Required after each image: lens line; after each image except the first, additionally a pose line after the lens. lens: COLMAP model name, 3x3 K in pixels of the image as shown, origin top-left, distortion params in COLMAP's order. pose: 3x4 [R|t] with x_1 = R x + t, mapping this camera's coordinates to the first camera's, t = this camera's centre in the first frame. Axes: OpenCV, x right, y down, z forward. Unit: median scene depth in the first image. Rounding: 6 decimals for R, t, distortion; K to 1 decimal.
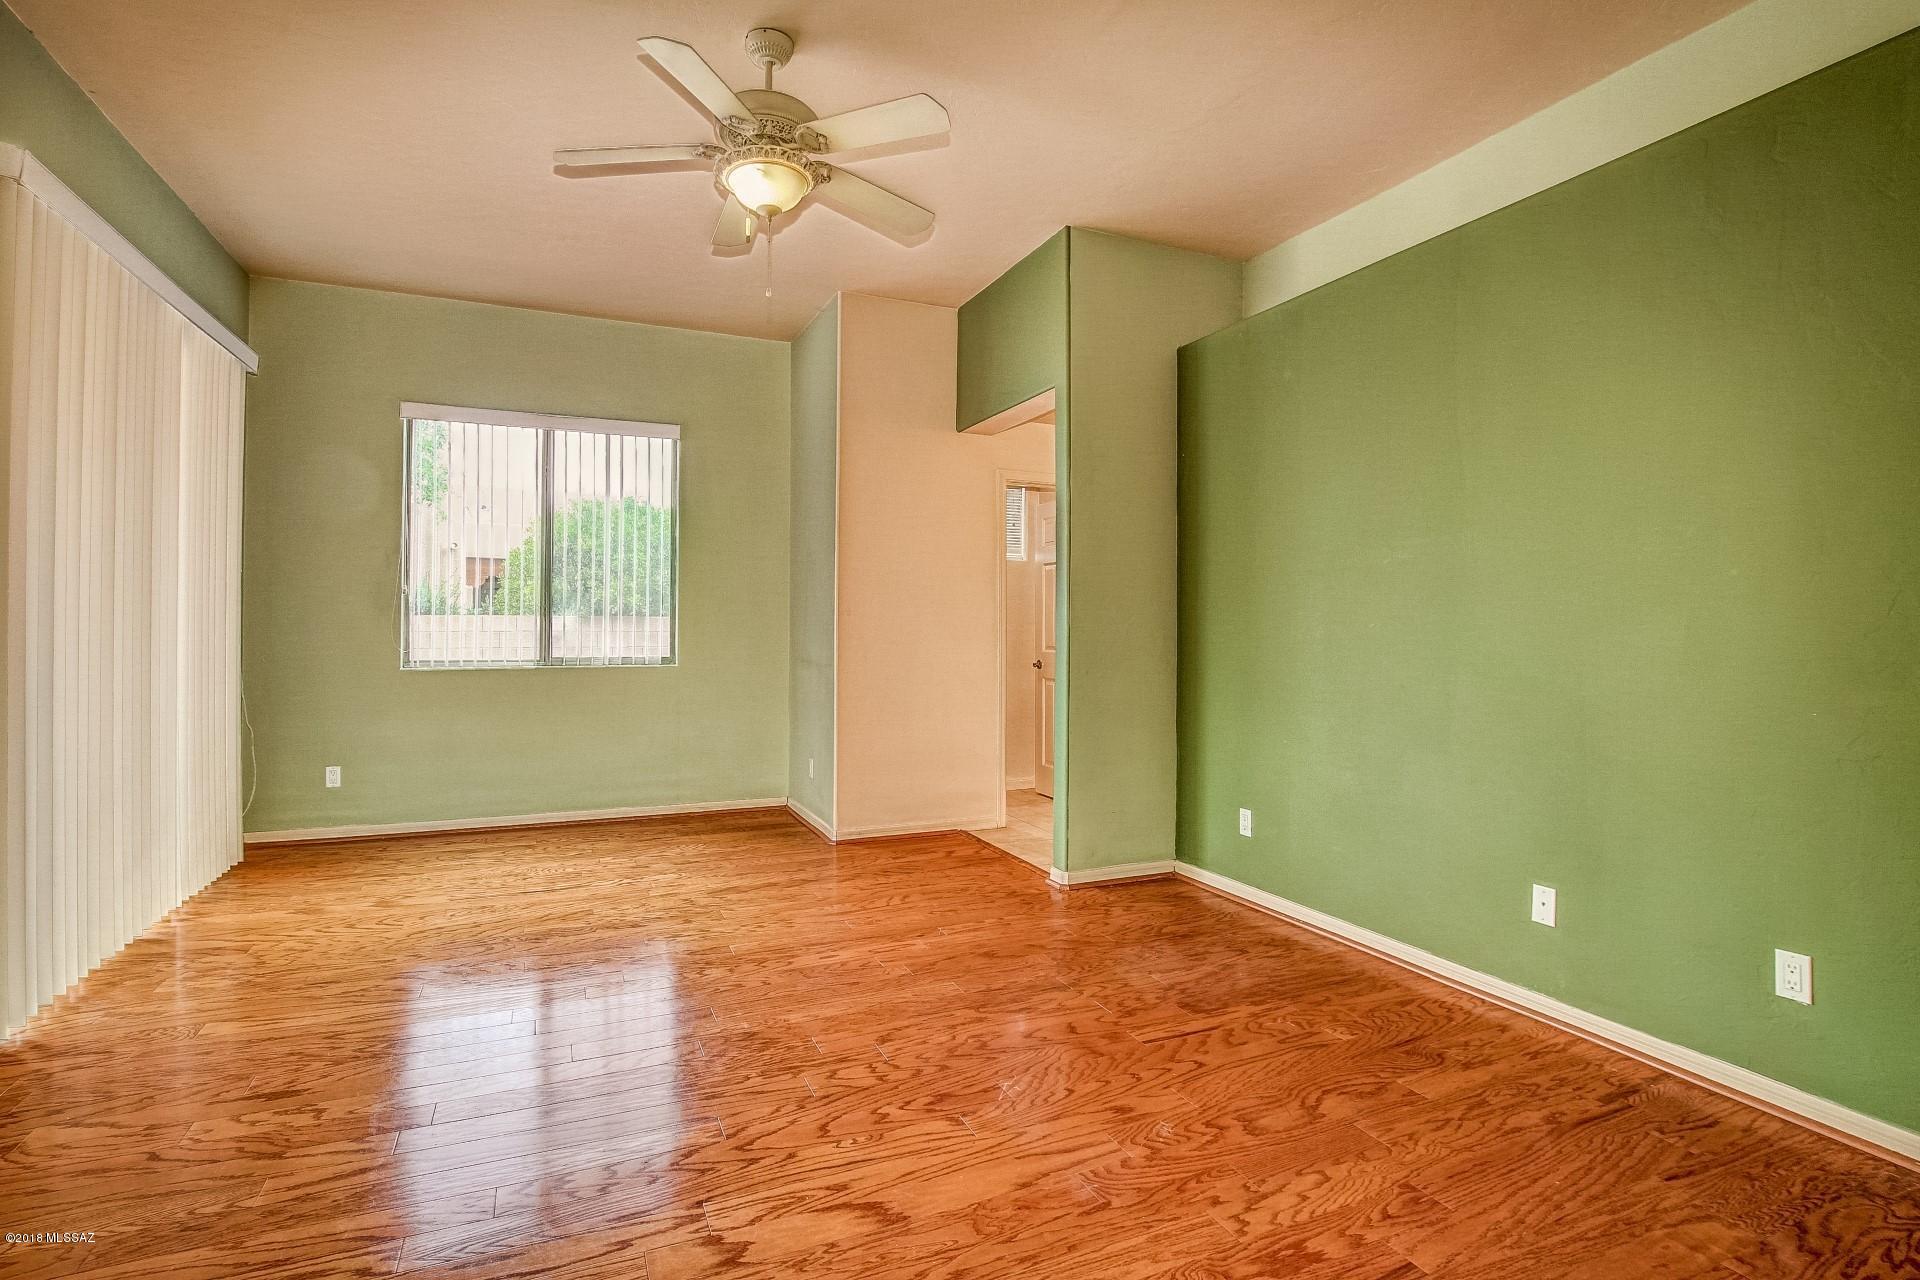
lens RADIAL K [[914.7, 0, 957.7], [0, 914.7, 629.8], [0, 0, 1]] dist [-0.022350, 0.001614]
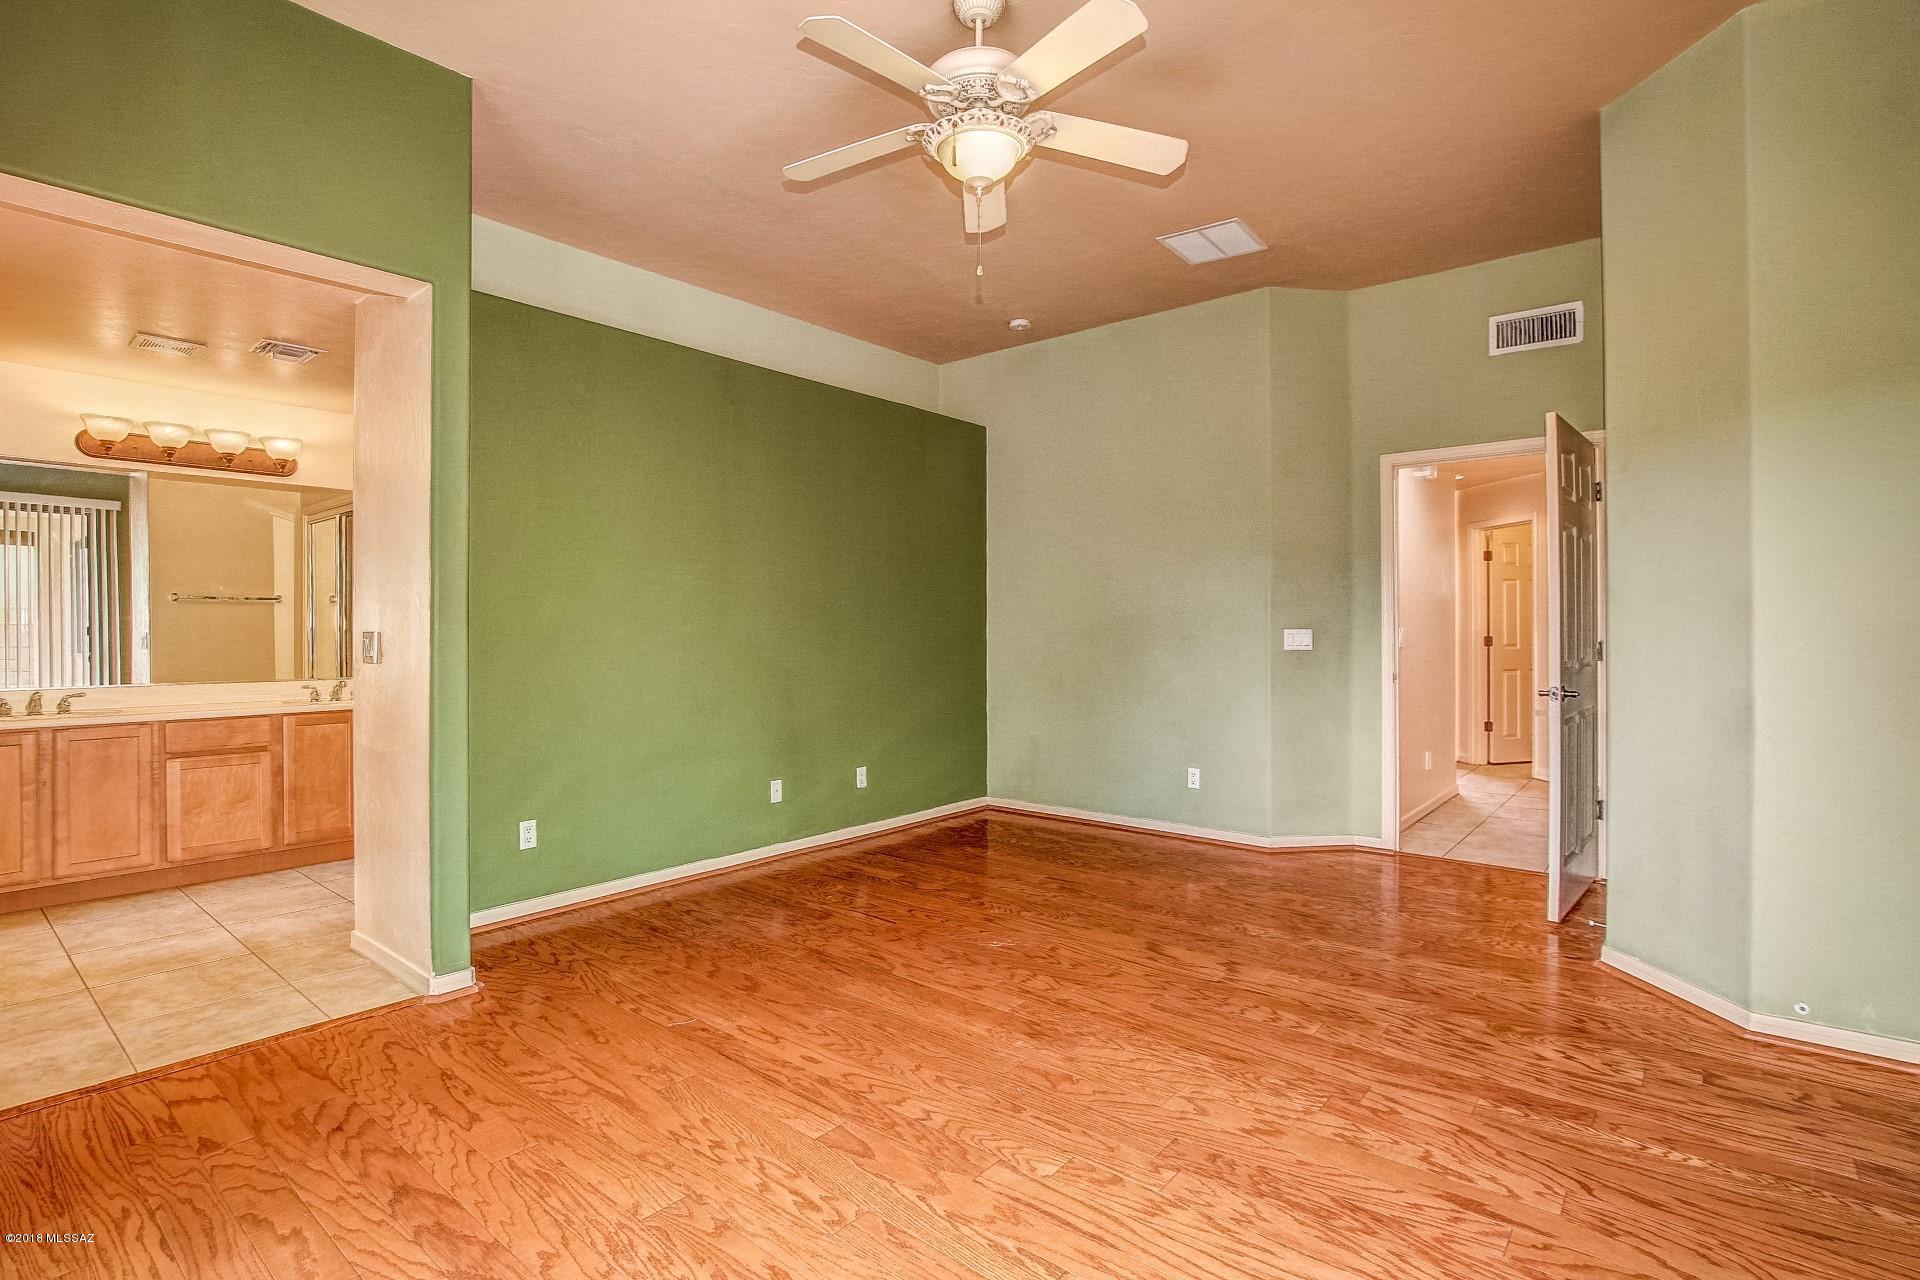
lens RADIAL K [[914.7, 0, 959.5], [0, 914.7, 634.0], [0, 0, 1]] dist [-0.022350, 0.001614]
pose [[-0.447914, -0.008486, 0.894036, -1.088174], [0.000580, 0.999952, 0.009782, -0.009707], [-0.894076, 0.004900, -0.447888, 1.518144]]
